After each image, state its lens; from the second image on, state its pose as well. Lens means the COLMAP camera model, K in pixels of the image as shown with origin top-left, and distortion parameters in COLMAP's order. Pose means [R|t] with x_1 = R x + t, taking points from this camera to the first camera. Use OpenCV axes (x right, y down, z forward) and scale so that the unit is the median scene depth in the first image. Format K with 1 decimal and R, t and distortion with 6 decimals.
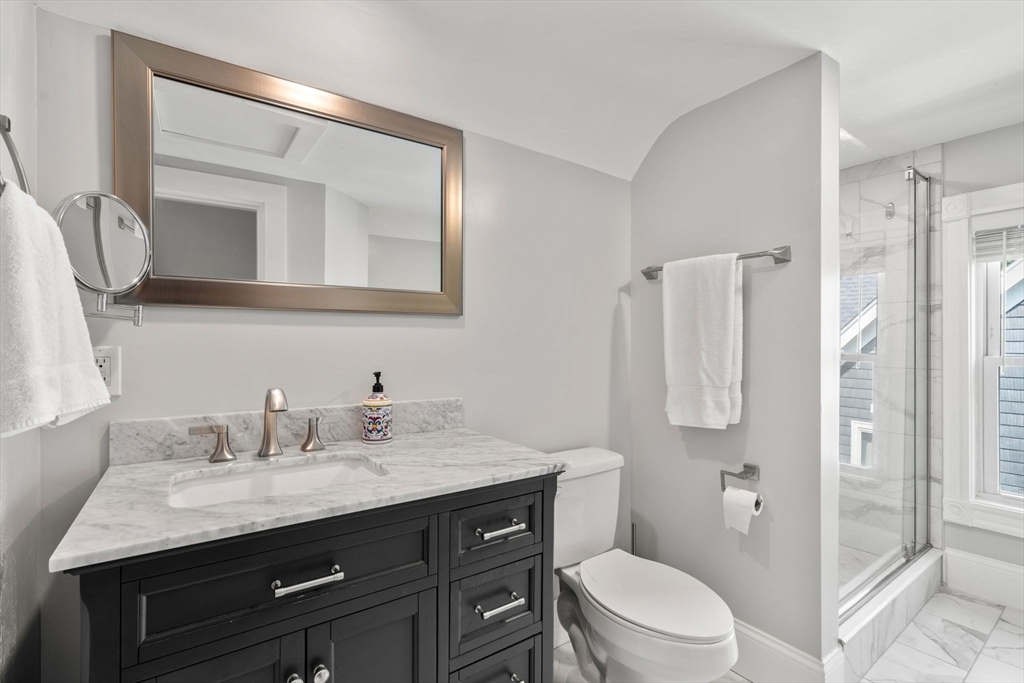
lens RADIAL K [[463.4, 0, 511.5], [0, 463.4, 342.4], [0, 0, 1]] dist [-0.002612, 0.000965]
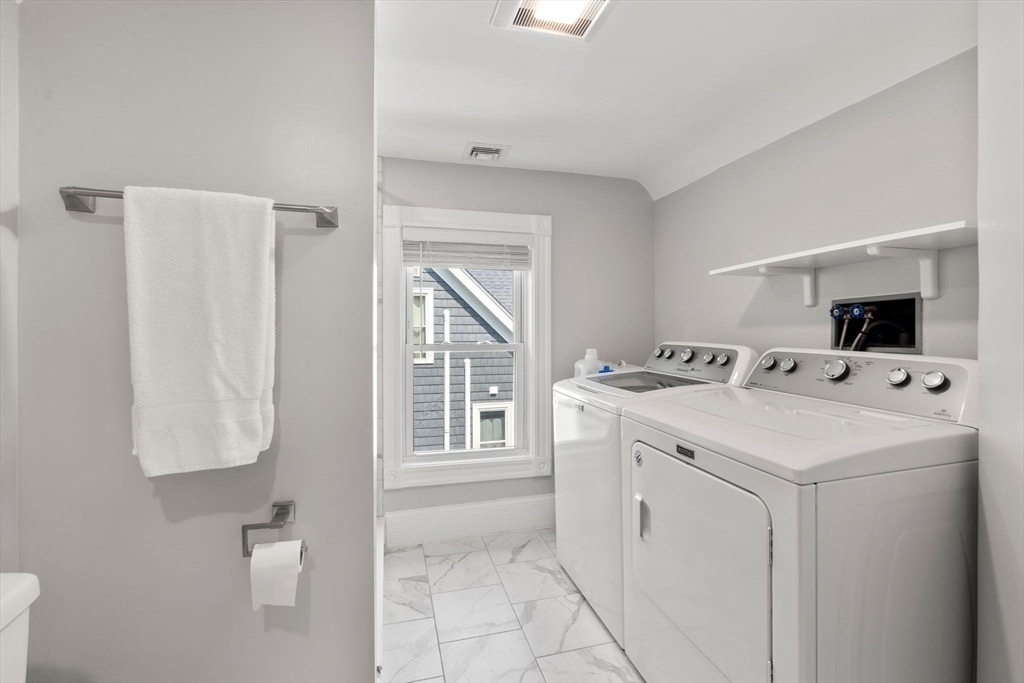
lens RADIAL K [[463.4, 0, 512.3], [0, 463.4, 334.0], [0, 0, 1]] dist [-0.002612, 0.000965]
pose [[0.346229, 0.000509, 0.938150, -0.028245], [0.001703, 0.999998, -0.001171, 0.006484], [-0.938148, 0.002003, 0.346228, 0.411654]]
